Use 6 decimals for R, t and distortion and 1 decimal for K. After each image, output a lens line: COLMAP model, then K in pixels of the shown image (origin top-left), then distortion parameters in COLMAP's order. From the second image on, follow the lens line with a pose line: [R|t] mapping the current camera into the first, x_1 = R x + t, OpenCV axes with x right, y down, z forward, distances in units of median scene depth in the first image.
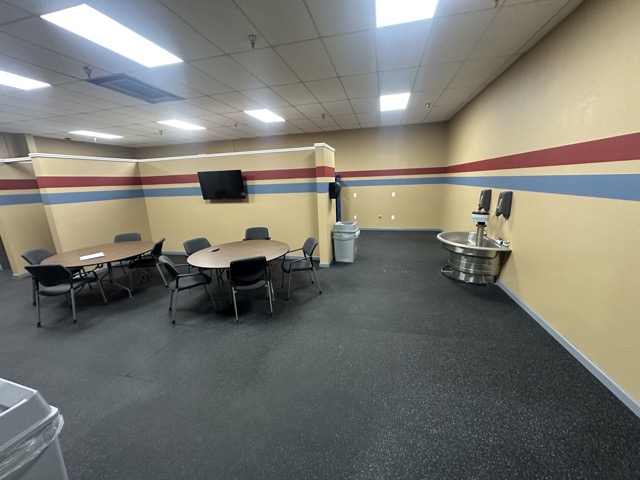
lens RADIAL K [[255.9, 0, 319.2], [0, 255.9, 240.3], [0, 0, 1]] dist [-0.002552, 0.000946]
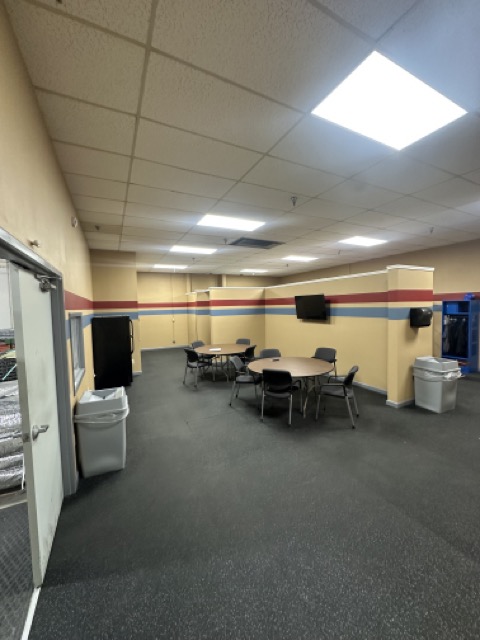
lens RADIAL K [[255.9, 0, 238.9], [0, 255.9, 319.9], [0, 0, 1]] dist [-0.002552, 0.000946]
pose [[0.649521, 0.065247, -0.757539, 0.304726], [-0.175723, 0.982220, -0.066068, -0.029916], [0.739759, 0.176030, 0.649438, 0.032601]]
